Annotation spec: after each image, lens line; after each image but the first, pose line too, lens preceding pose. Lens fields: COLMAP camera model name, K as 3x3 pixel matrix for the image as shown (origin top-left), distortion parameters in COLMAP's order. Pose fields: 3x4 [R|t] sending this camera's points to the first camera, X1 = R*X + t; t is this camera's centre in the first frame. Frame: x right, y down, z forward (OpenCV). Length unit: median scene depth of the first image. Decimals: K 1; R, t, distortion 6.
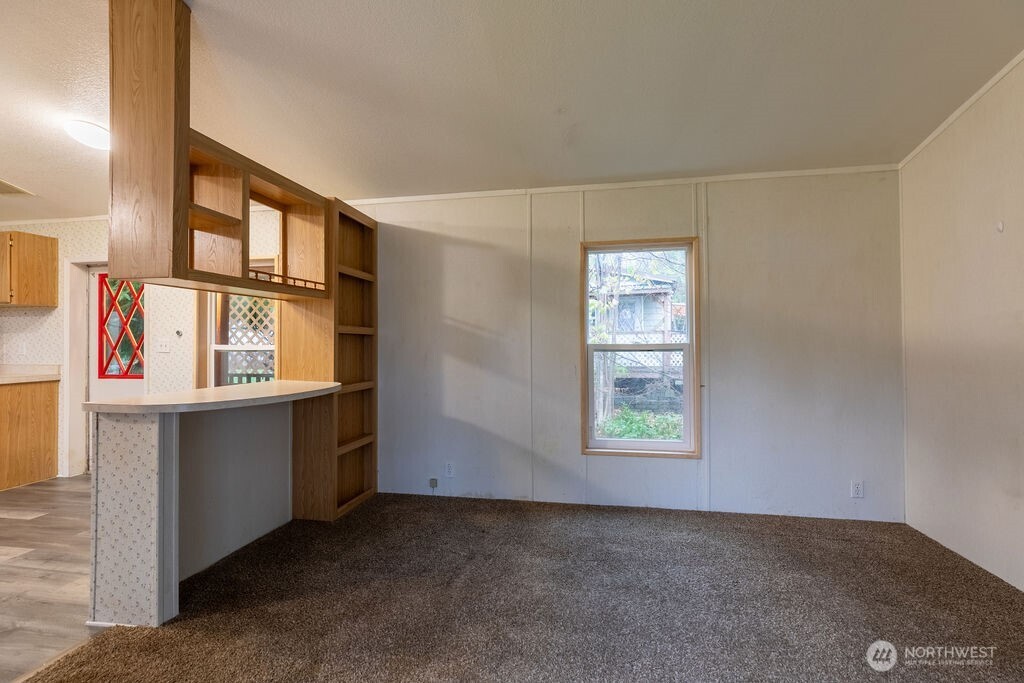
lens RADIAL K [[471.7, 0, 516.7], [0, 471.7, 336.3], [0, 0, 1]] dist [0.000512, -0.000550]
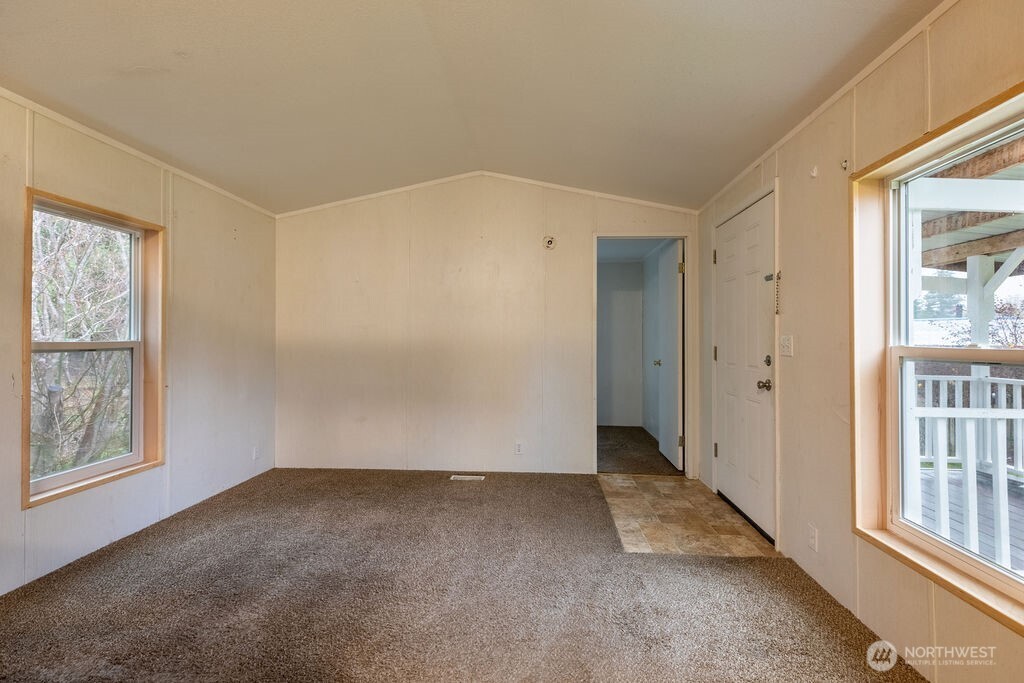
lens RADIAL K [[471.7, 0, 516.7], [0, 471.7, 336.3], [0, 0, 1]] dist [0.000512, -0.000550]
pose [[-0.126596, 0.011378, 0.991889, -0.639725], [-0.017277, 0.999757, -0.013673, 0.005927], [-0.991804, -0.018868, -0.126369, 0.428835]]
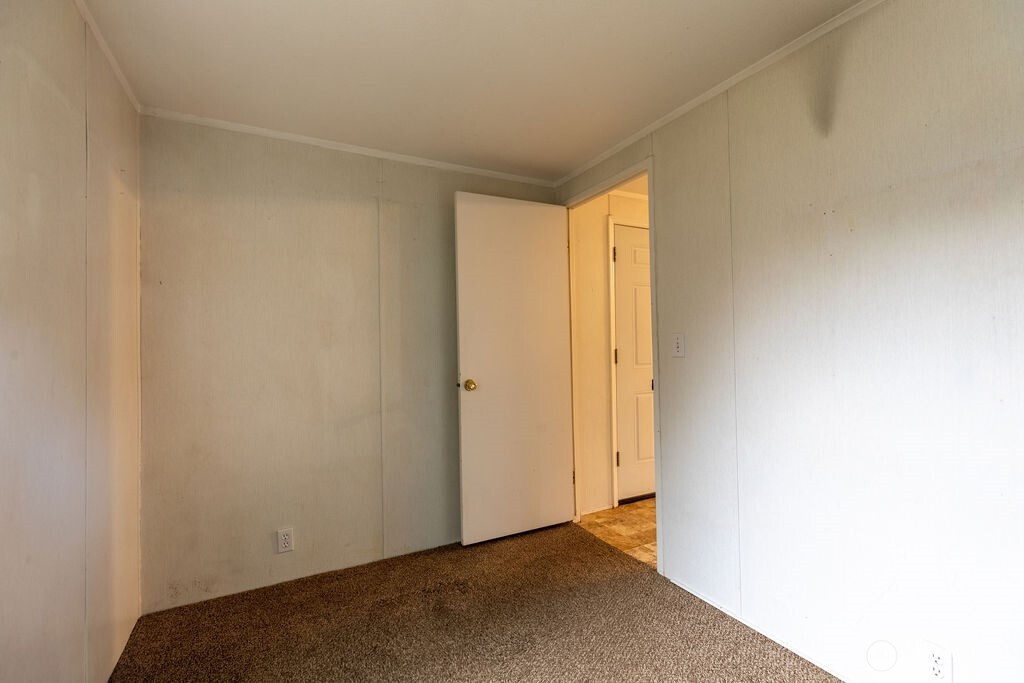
lens RADIAL K [[449.1, 0, 510.3], [0, 449.1, 349.8], [0, 0, 1]] dist [0.001312, 0.000072]
pose [[-0.774694, 0.021307, -0.631977, 1.220701], [0.033032, 0.999431, -0.006796, 0.006405], [0.631473, -0.026141, -0.774957, 0.445849]]
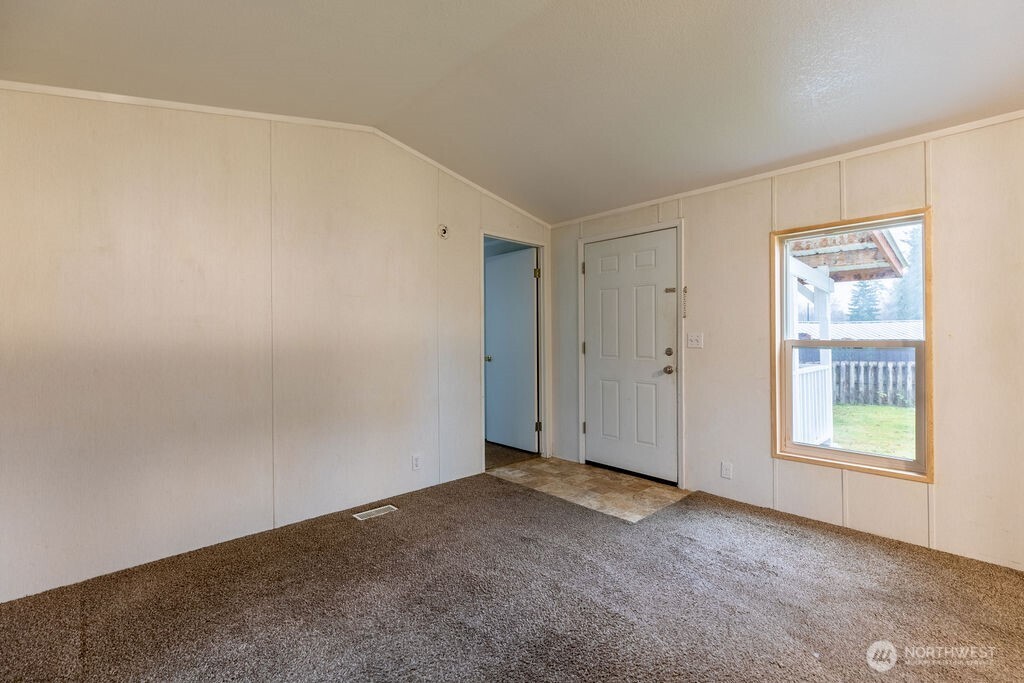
lens RADIAL K [[461.7, 0, 509.6], [0, 461.7, 337.3], [0, 0, 1]] dist [0.000187, -0.000528]
pose [[-0.818402, 0.007336, 0.574599, -0.176110], [-0.001568, 0.999886, -0.014999, 0.012316], [-0.574644, -0.013176, -0.818297, 1.023708]]
